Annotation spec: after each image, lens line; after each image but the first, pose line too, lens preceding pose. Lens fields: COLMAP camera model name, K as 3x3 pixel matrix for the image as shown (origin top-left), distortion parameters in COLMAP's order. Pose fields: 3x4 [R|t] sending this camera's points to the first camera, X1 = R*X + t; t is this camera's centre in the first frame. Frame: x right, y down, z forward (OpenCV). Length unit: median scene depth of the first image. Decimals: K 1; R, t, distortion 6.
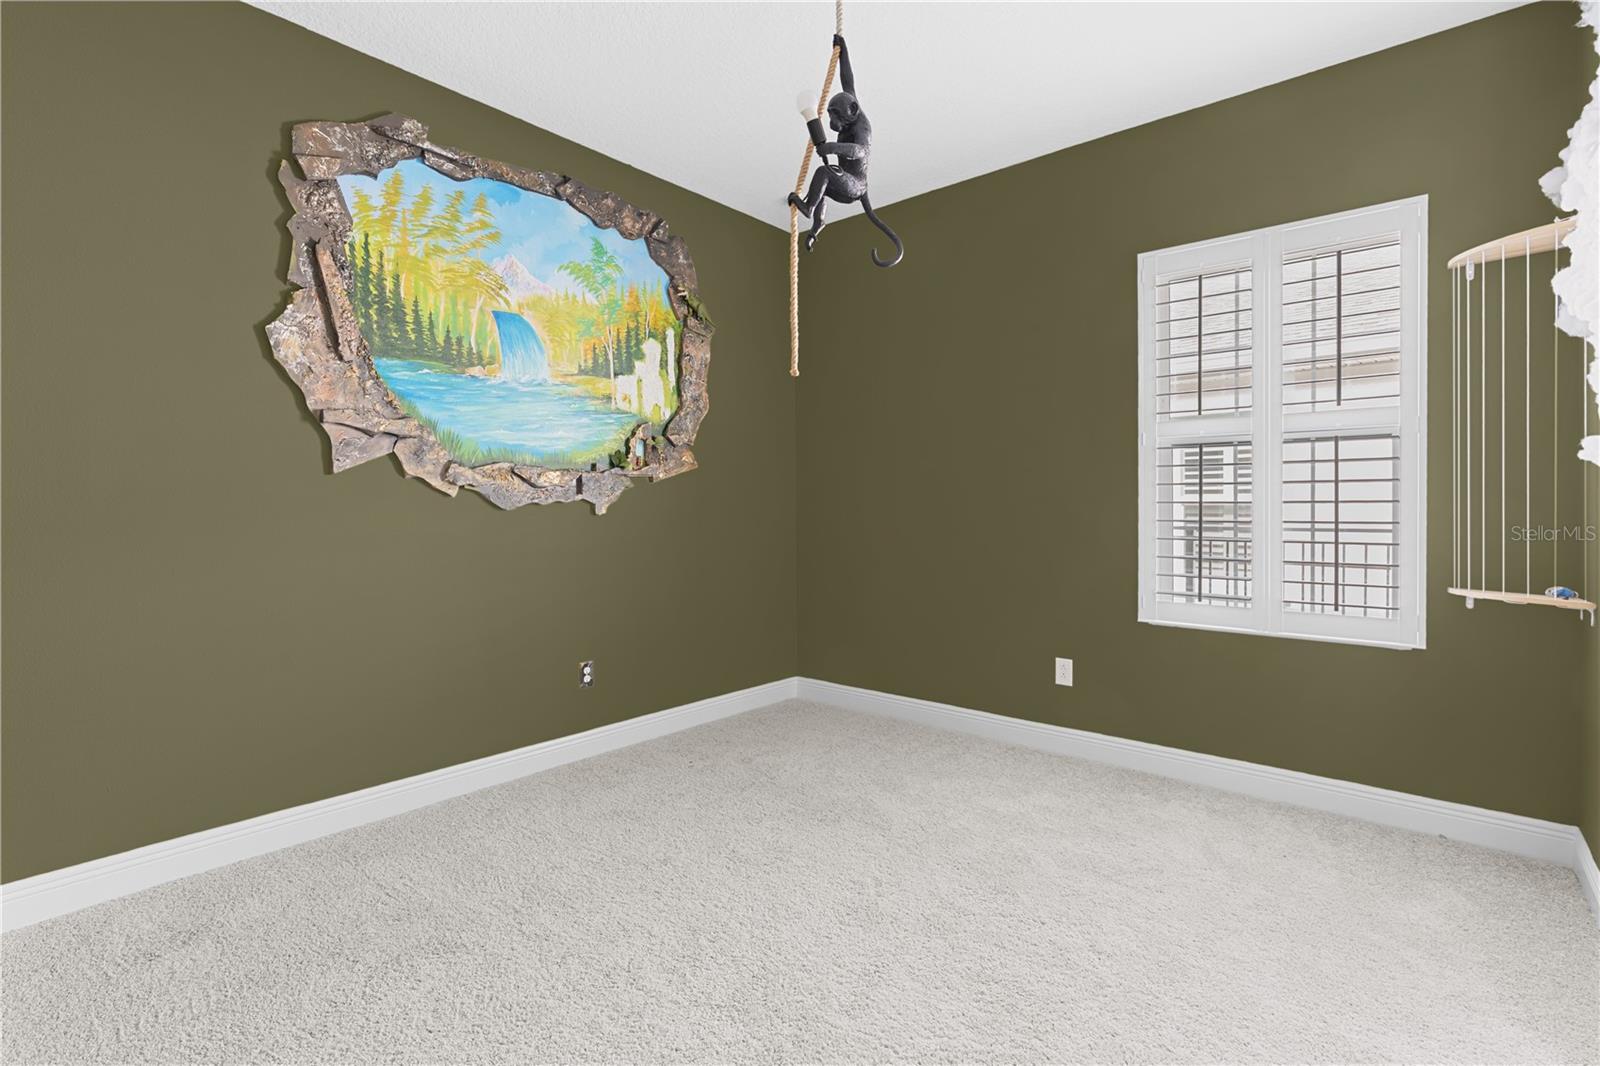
lens RADIAL K [[728.0, 0, 797.4], [0, 728.0, 521.9], [0, 0, 1]] dist [0.001423, 0.000857]
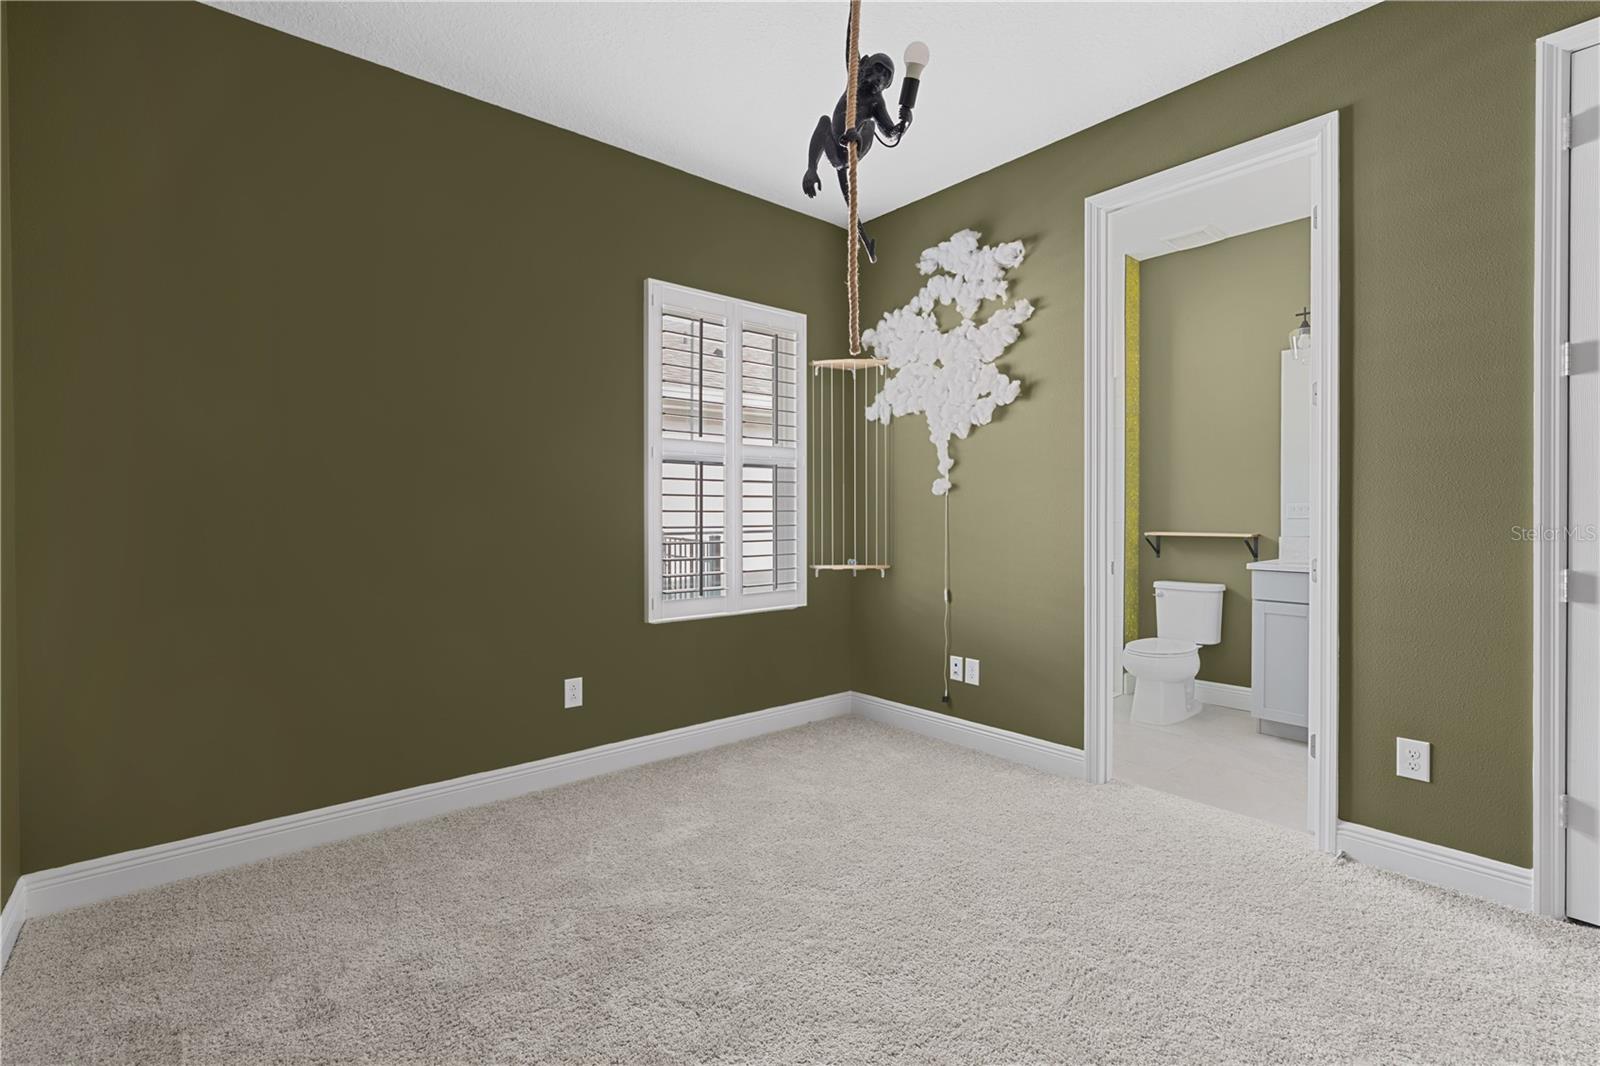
lens RADIAL K [[728.0, 0, 796.6], [0, 728.0, 531.6], [0, 0, 1]] dist [0.001423, 0.000857]
pose [[0.159060, -0.024892, 0.986955, -0.587475], [0.018765, 0.999578, 0.022186, -0.017392], [-0.987090, 0.014991, 0.159460, 0.666954]]
